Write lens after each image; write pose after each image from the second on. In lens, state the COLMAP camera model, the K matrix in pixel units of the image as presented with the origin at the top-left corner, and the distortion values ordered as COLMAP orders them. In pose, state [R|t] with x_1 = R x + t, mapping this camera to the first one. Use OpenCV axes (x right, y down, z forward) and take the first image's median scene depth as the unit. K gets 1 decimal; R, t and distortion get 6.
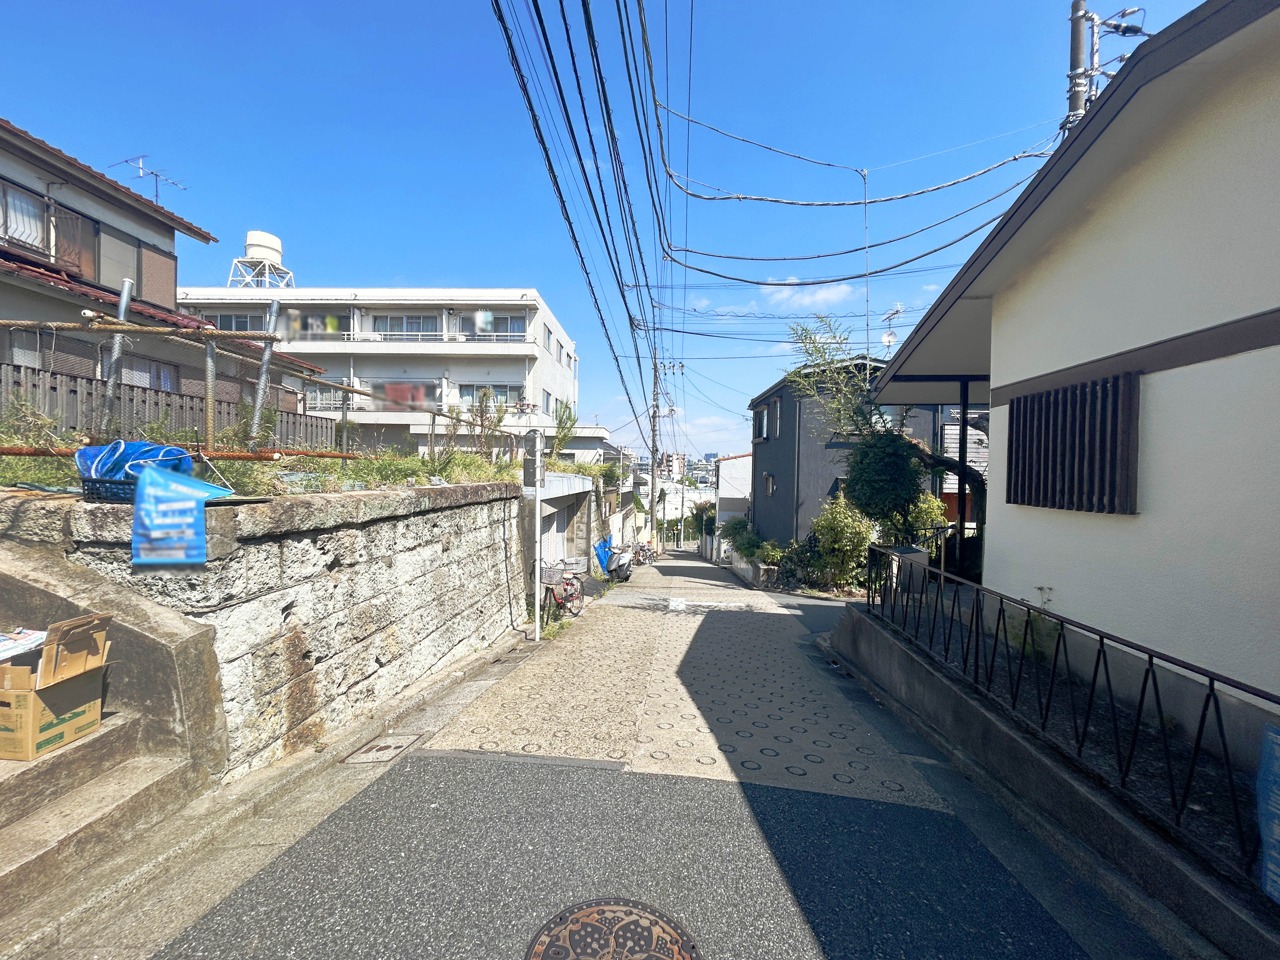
lens RADIAL K [[513.3, 0, 640.0], [0, 513.3, 480.0], [0, 0, 1]] dist [0.000769, 0.000400]
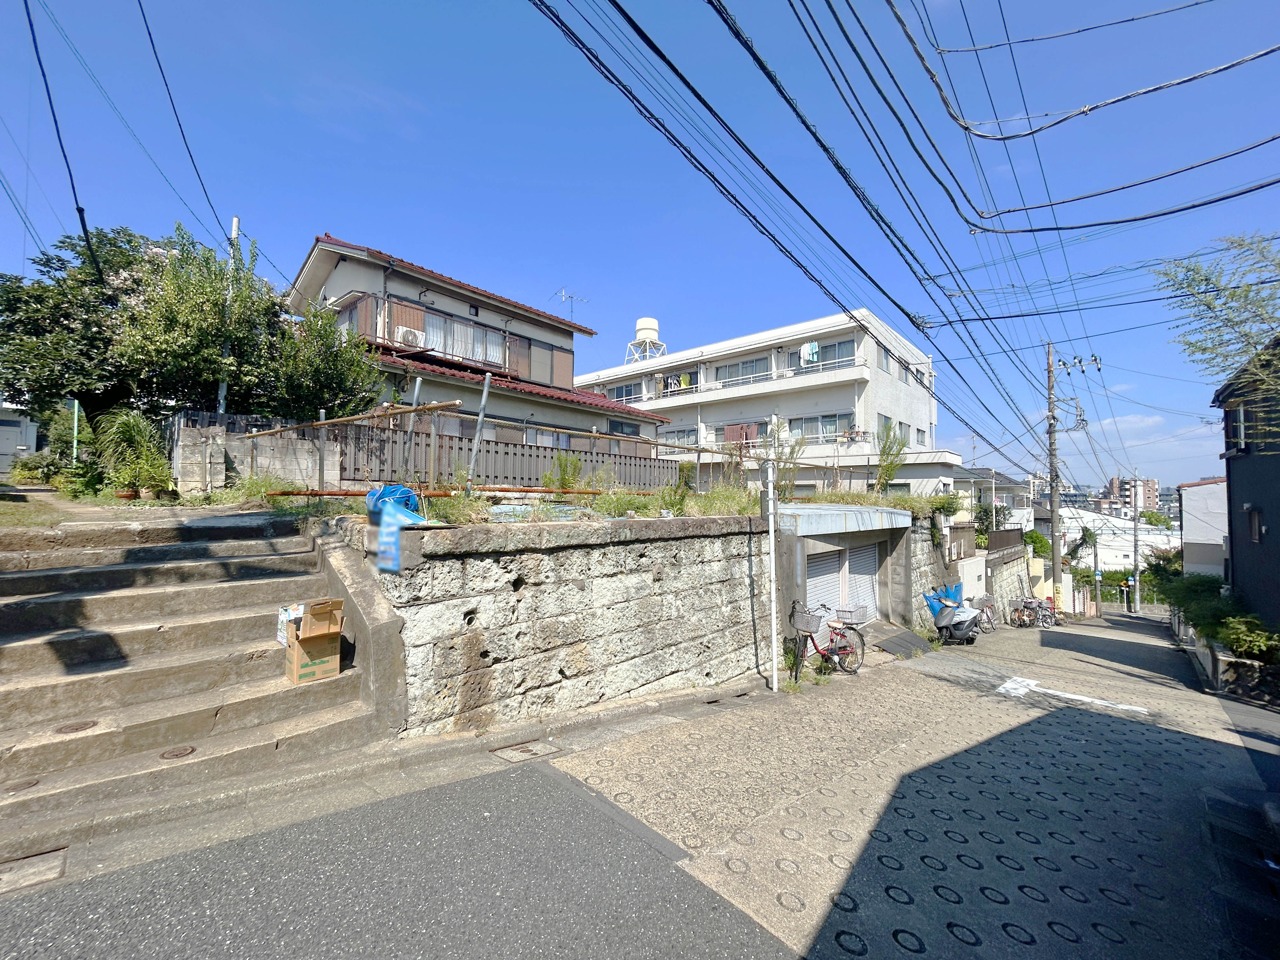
lens RADIAL K [[515.6, 0, 641.0], [0, 515.6, 478.3], [0, 0, 1]] dist [-0.000531, 0.000105]
pose [[0.764093, -0.038598, -0.643950, 0.243727], [-0.005837, 0.997754, -0.066731, 0.000187], [0.645079, 0.054748, 0.762152, 0.147604]]
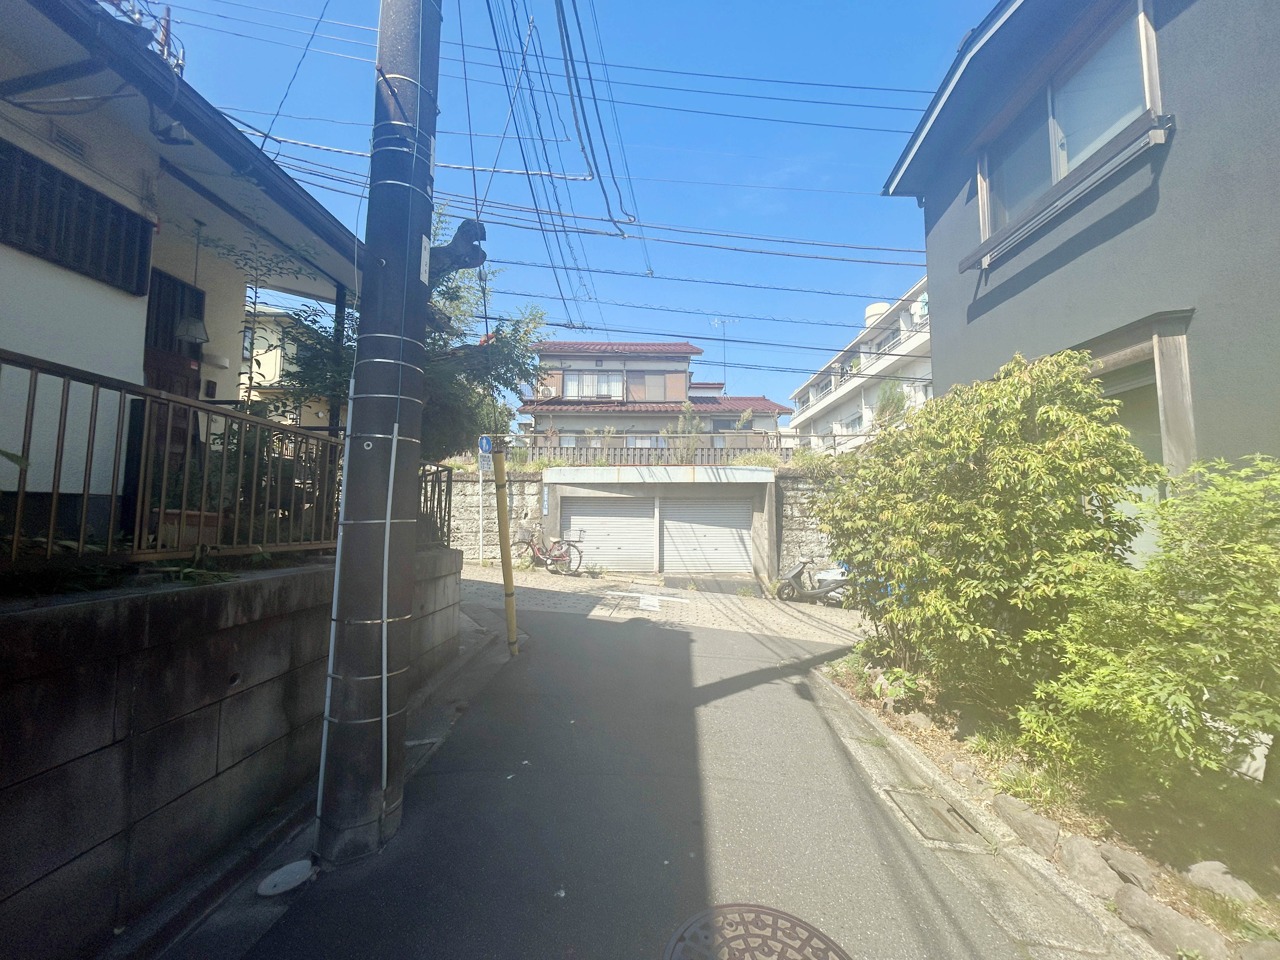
lens RADIAL K [[515.6, 0, 641.0], [0, 515.6, 478.3], [0, 0, 1]] dist [-0.000531, 0.000105]
pose [[0.017473, -0.102208, -0.994610, 1.599868], [-0.015935, 0.994607, -0.102488, 0.223013], [0.999720, 0.017640, 0.015750, 1.645733]]
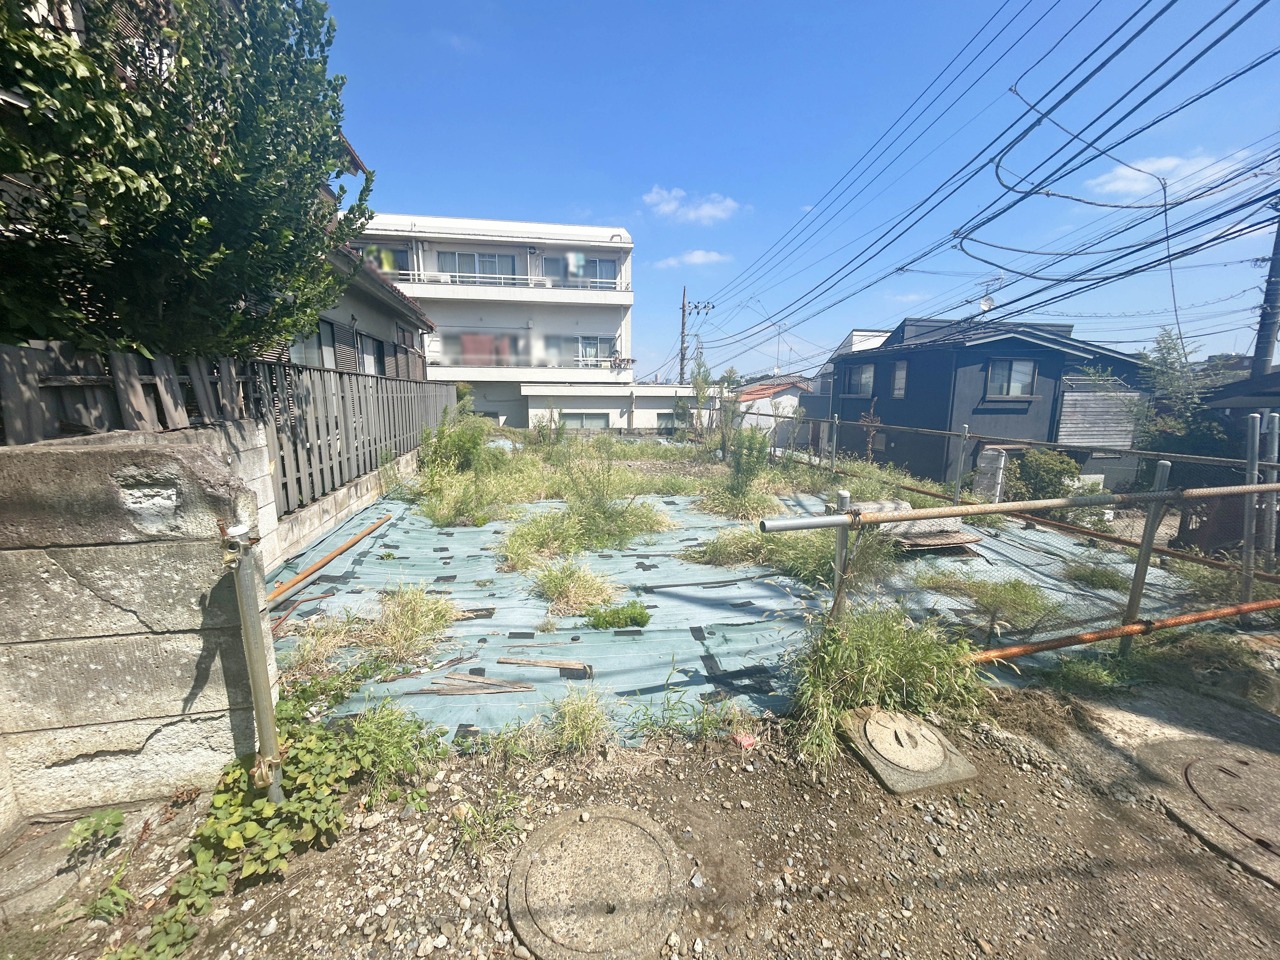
lens RADIAL K [[515.6, 0, 641.0], [0, 515.6, 478.3], [0, 0, 1]] dist [-0.000531, 0.000105]
pose [[0.975752, -0.050220, 0.213042, -1.270193], [0.017542, 0.988135, 0.152584, -0.233049], [-0.218176, -0.145147, 0.965055, 0.142093]]
